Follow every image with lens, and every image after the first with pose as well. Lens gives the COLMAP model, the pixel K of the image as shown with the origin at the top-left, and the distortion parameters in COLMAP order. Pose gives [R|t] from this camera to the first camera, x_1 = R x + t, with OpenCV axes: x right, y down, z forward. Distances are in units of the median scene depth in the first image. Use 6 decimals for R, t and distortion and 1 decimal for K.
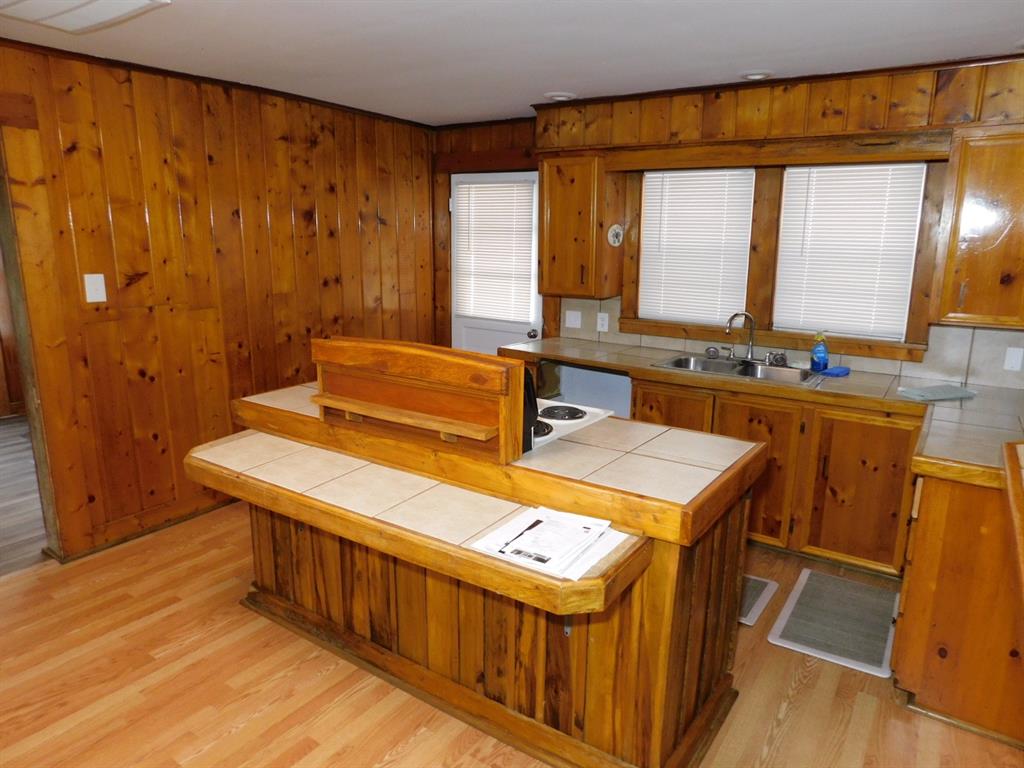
lens RADIAL K [[676.2, 0, 514.0], [0, 676.2, 383.8], [0, 0, 1]] dist [-0.043379, 0.003100]
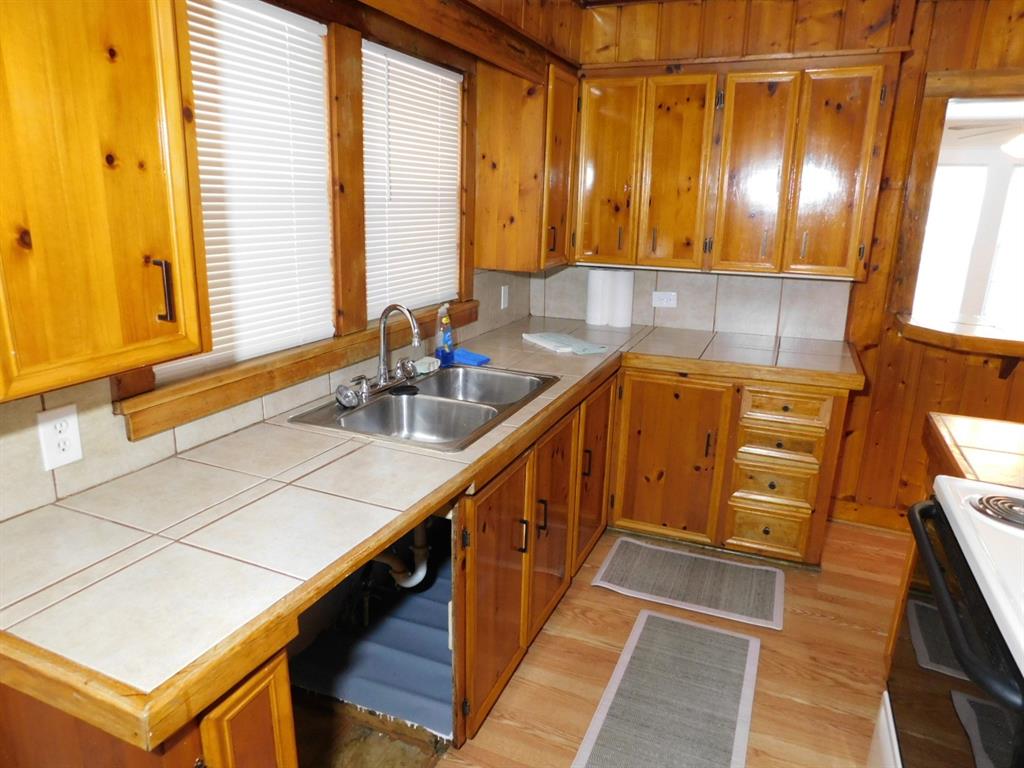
lens RADIAL K [[676.2, 0, 513.2], [0, 676.2, 388.0], [0, 0, 1]] dist [-0.043379, 0.003100]
pose [[-0.205415, -0.278345, 0.938258, -0.454679], [0.188155, 0.929586, 0.316966, -0.405435], [-0.960418, 0.241648, -0.138579, 2.006418]]
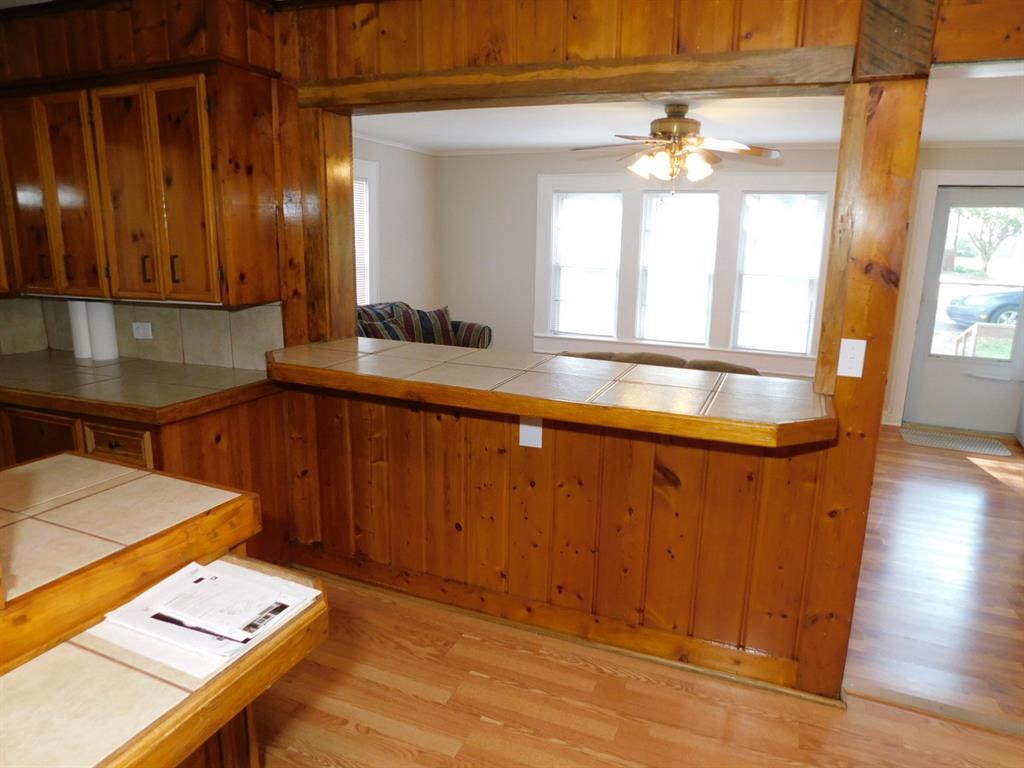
lens RADIAL K [[676.2, 0, 512.4], [0, 676.2, 380.8], [0, 0, 1]] dist [-0.043379, 0.003100]
pose [[-0.186570, -0.229621, 0.955231, -0.618041], [0.199542, 0.943179, 0.265698, -0.127842], [-0.961964, 0.240180, -0.130150, 0.684075]]
